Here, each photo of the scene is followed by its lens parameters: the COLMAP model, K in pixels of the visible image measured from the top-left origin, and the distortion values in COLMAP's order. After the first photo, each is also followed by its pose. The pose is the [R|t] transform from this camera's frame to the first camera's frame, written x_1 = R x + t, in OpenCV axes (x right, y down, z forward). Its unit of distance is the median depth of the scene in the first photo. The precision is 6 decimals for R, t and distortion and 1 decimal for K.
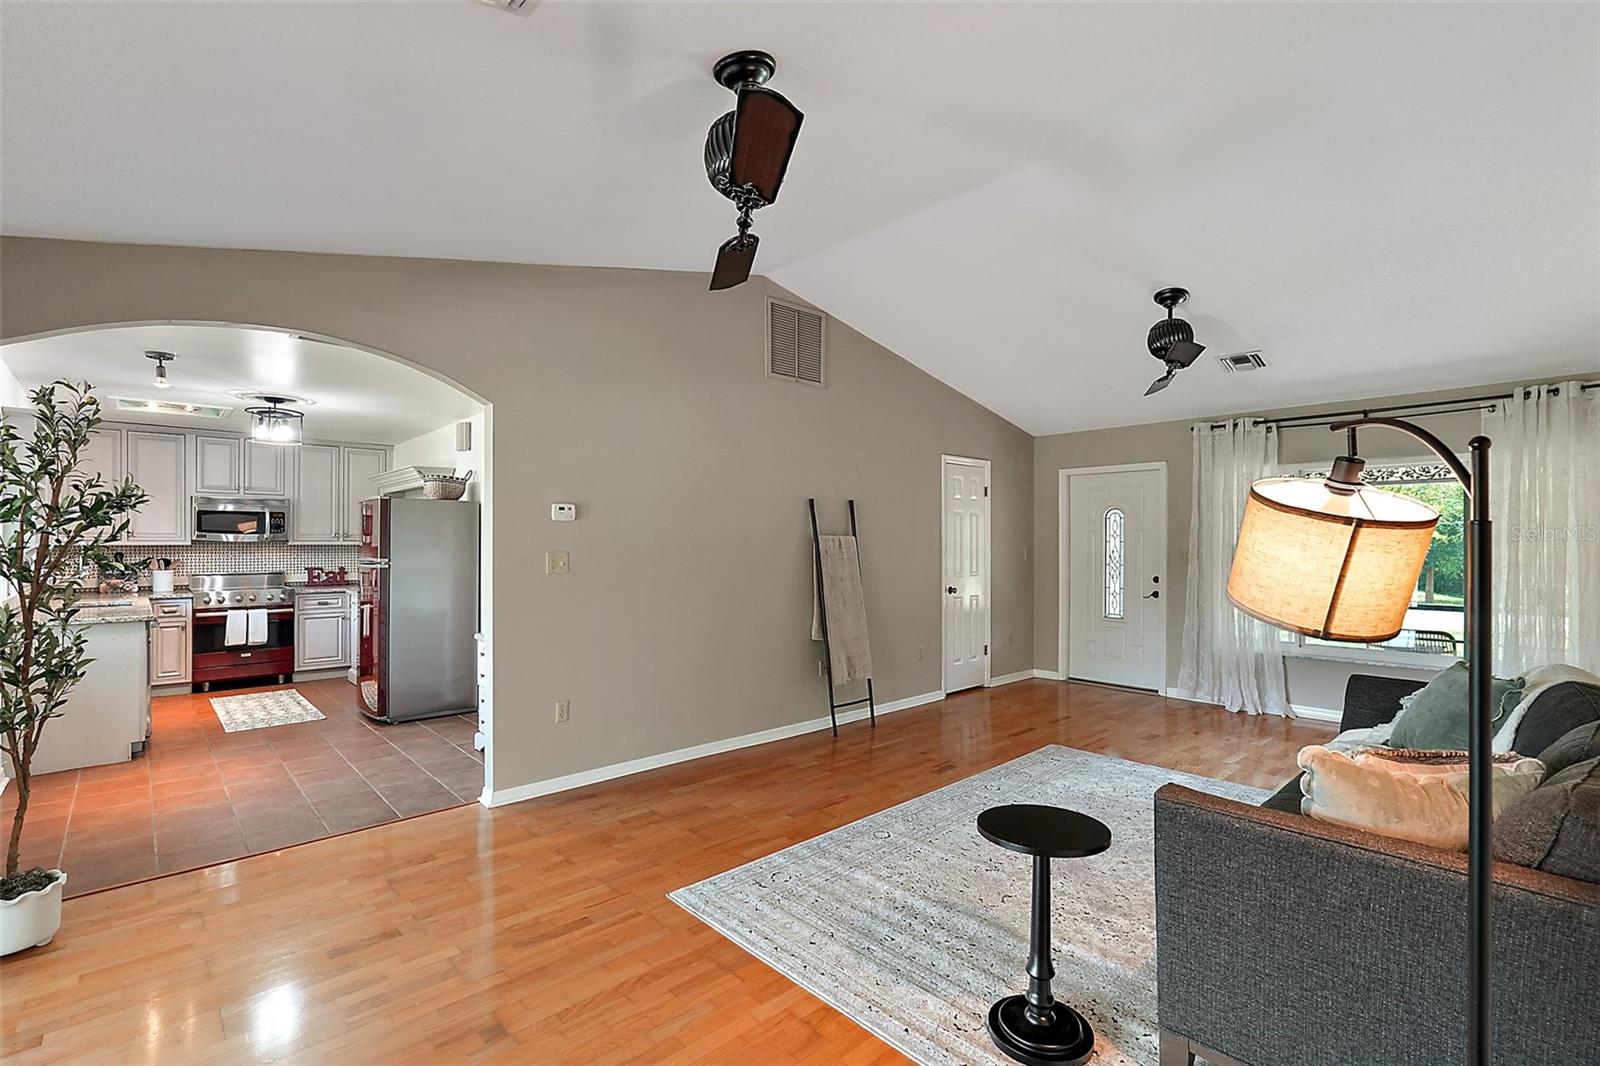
lens RADIAL K [[725.8, 0, 813.1], [0, 725.8, 541.3], [0, 0, 1]] dist [-0.016383, 0.005918]
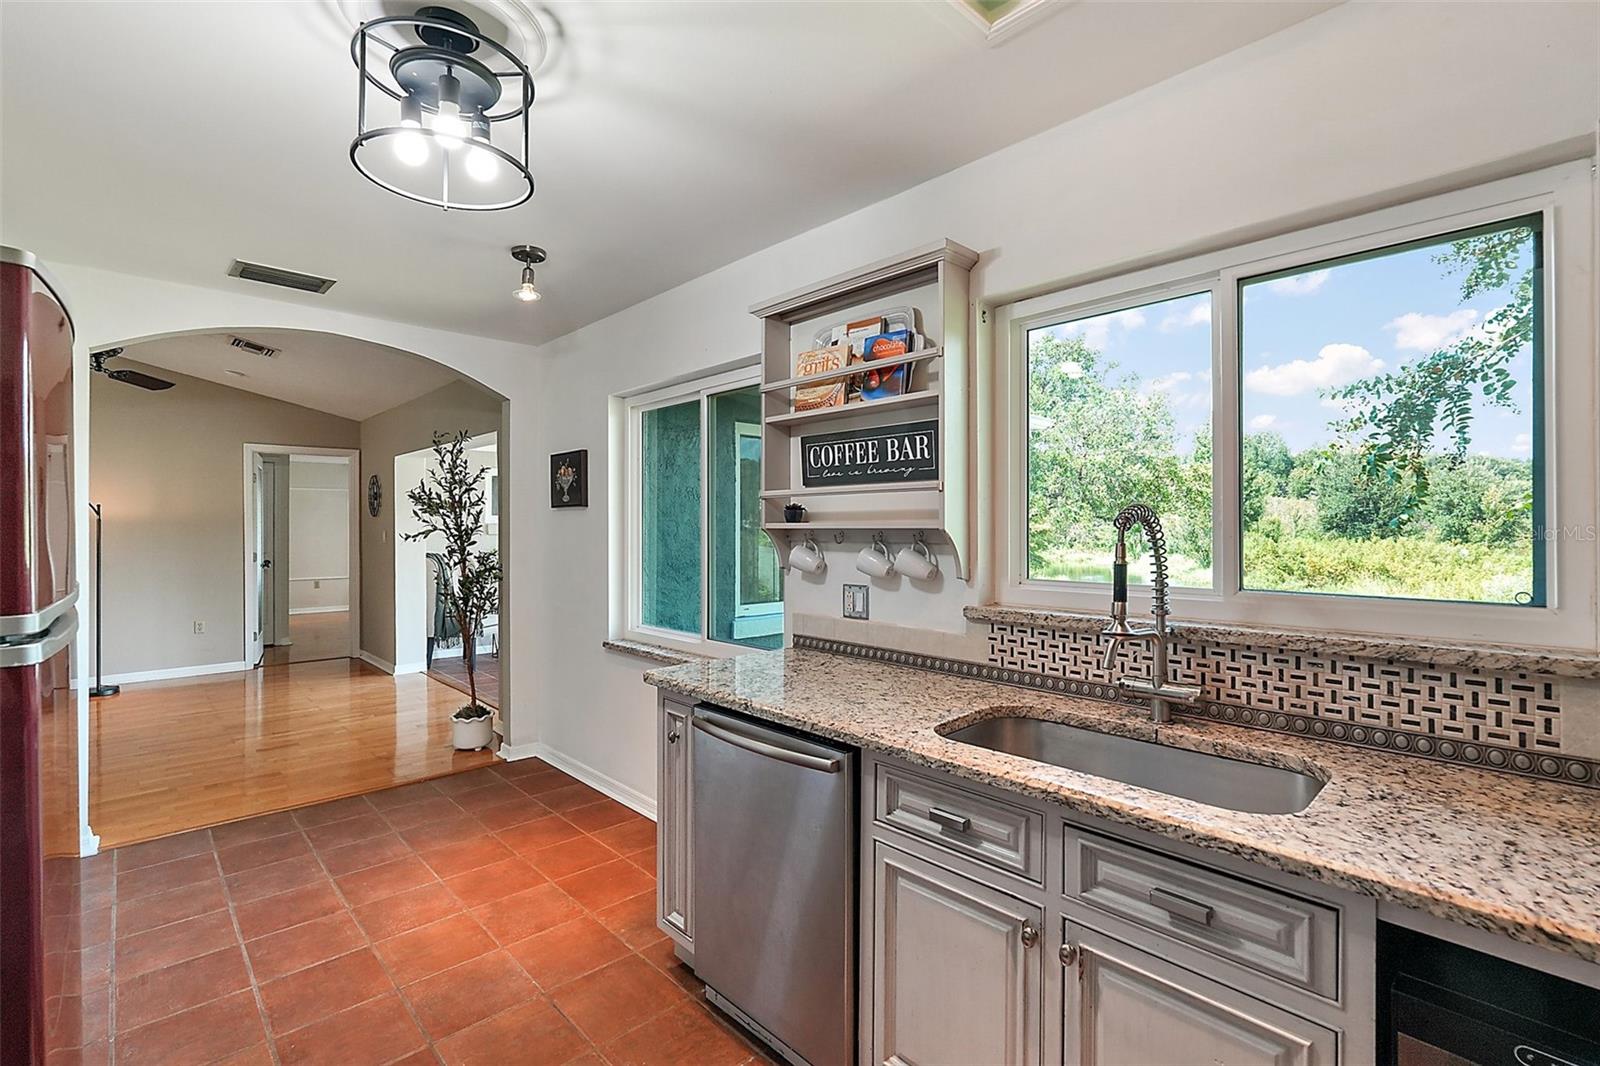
lens RADIAL K [[725.8, 0, 799.1], [0, 725.8, 523.4], [0, 0, 1]] dist [-0.016383, 0.005918]
pose [[-0.999991, 0.001060, 0.004092, -0.751641], [0.001047, 0.999994, -0.003401, 0.003679], [-0.004096, -0.003396, -0.999986, 1.088542]]
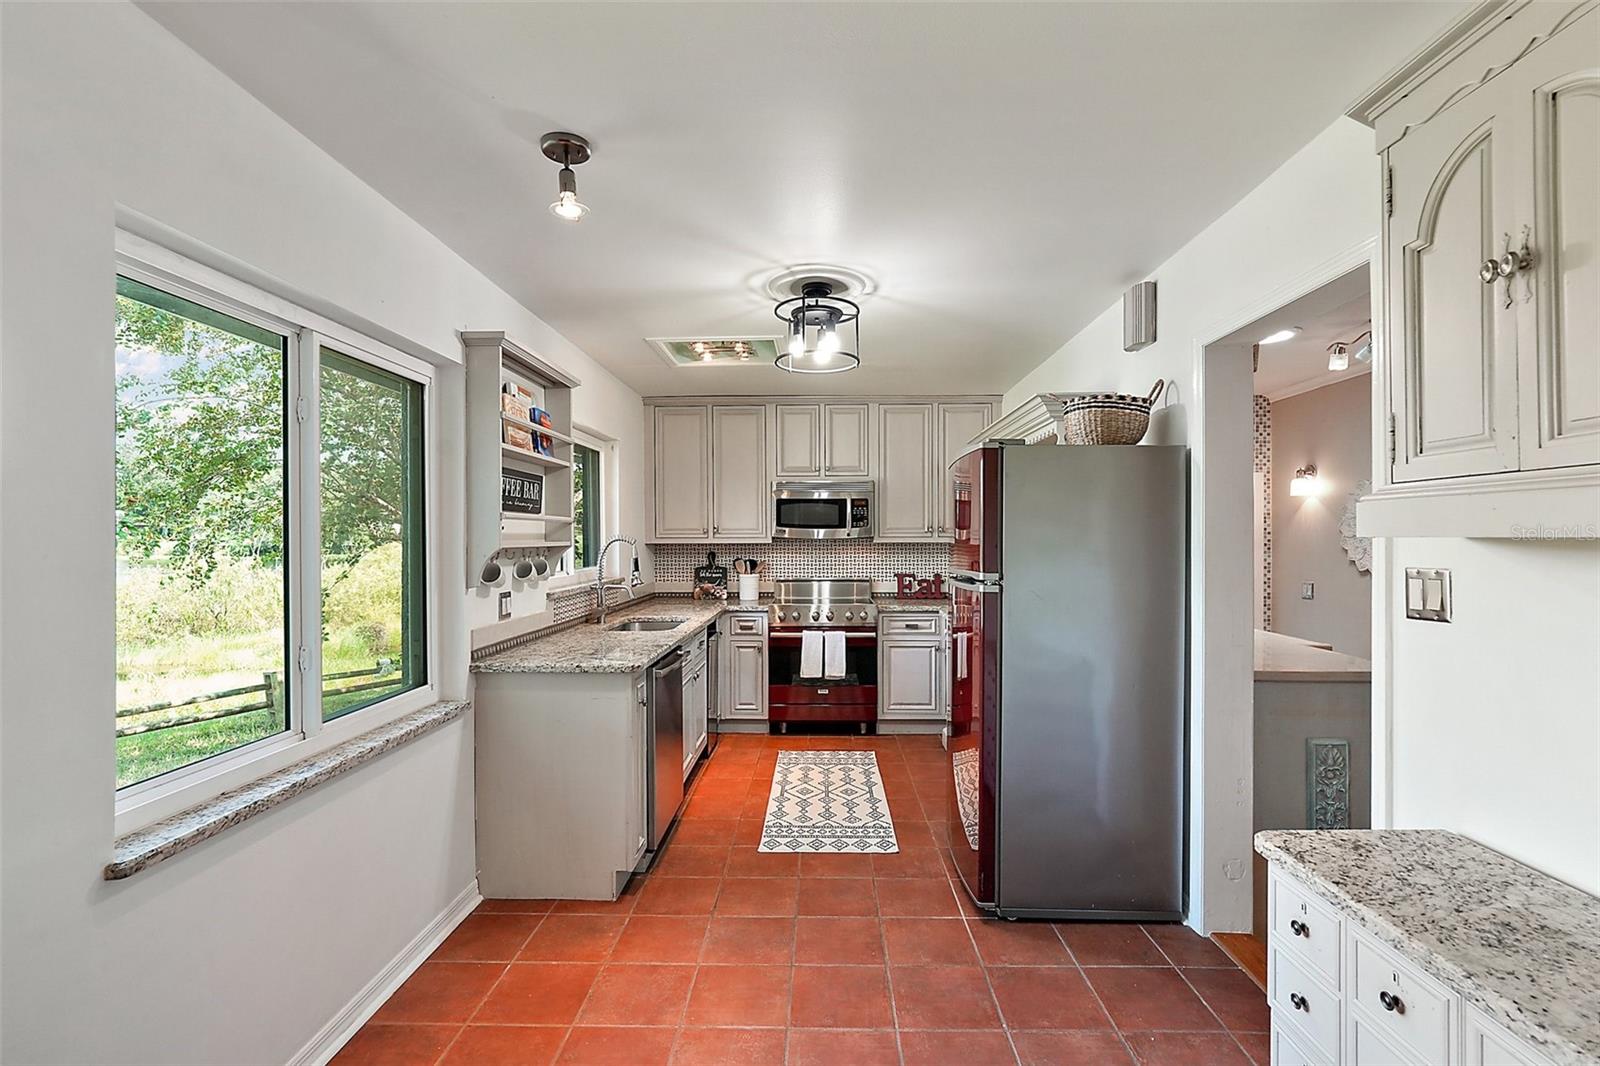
lens RADIAL K [[725.8, 0, 803.0], [0, 725.8, 540.1], [0, 0, 1]] dist [-0.016383, 0.005918]
pose [[0.706368, -0.001376, -0.707843, -0.294257], [0.003908, 0.999990, 0.001956, 0.000415], [0.707834, -0.004148, 0.706367, 0.493177]]
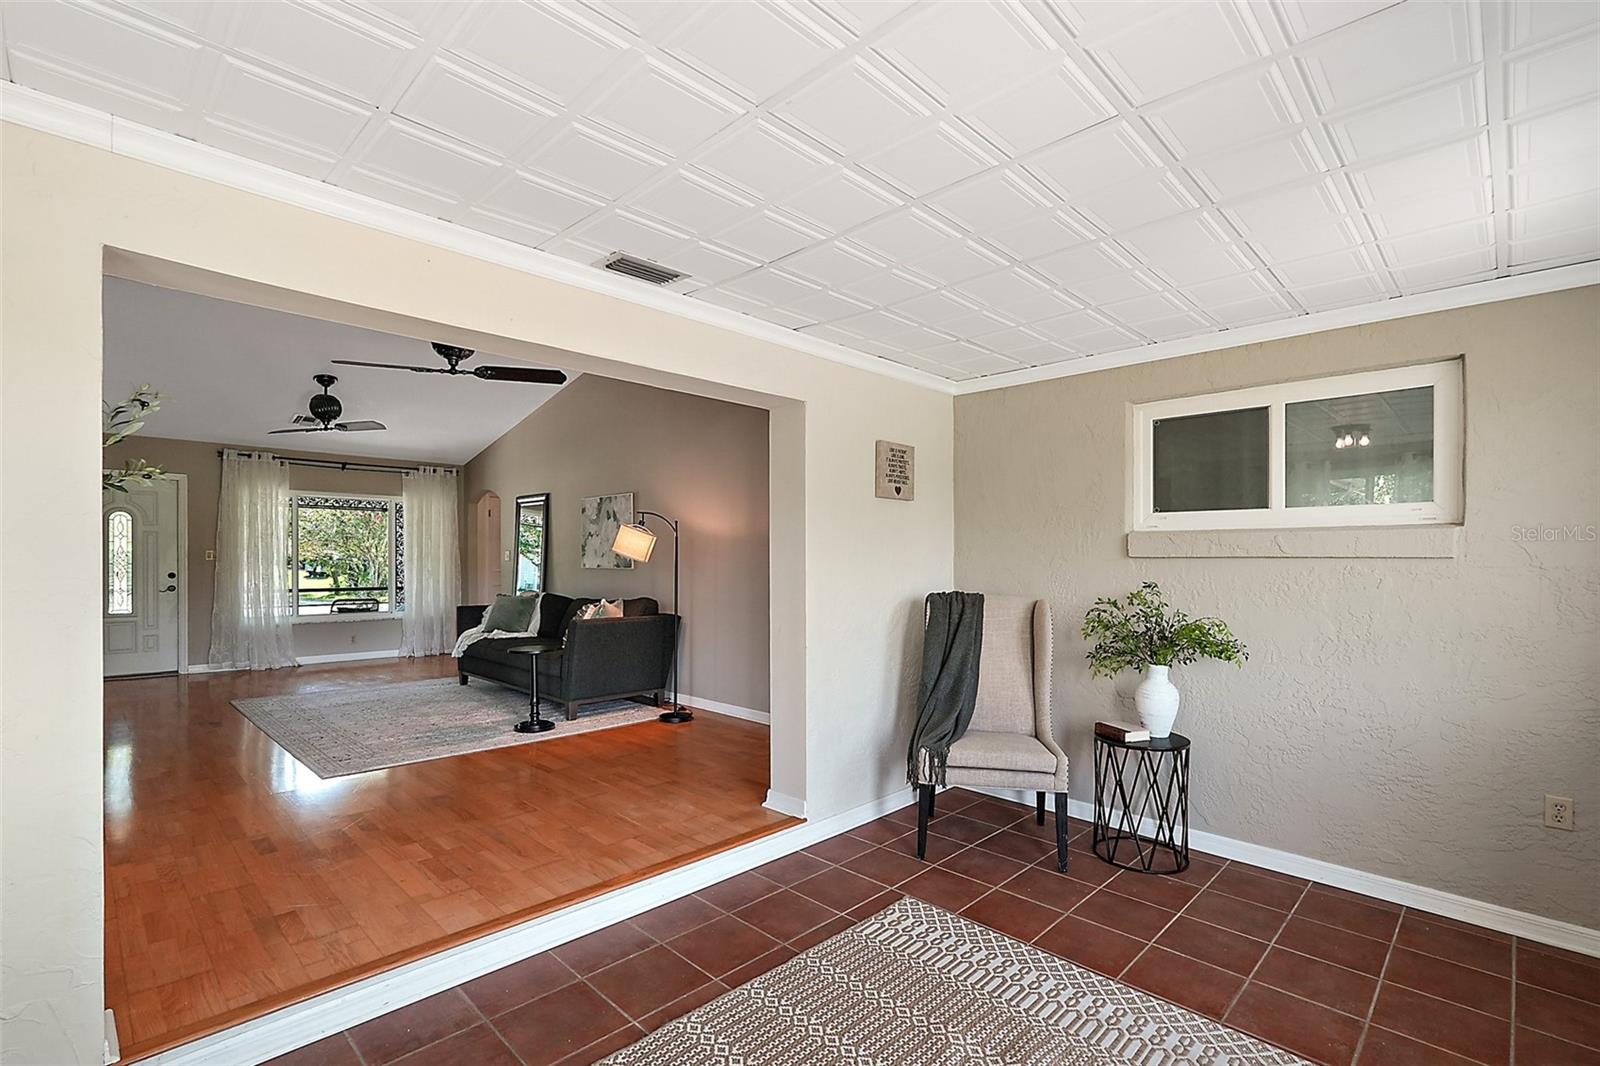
lens RADIAL K [[725.8, 0, 803.8], [0, 725.8, 567.1], [0, 0, 1]] dist [-0.016383, 0.005918]
pose [[-0.034592, -0.011409, 0.999336, -0.743203], [-0.007532, 0.999909, 0.011155, 0.020619], [-0.999373, -0.007141, -0.034675, 0.035768]]
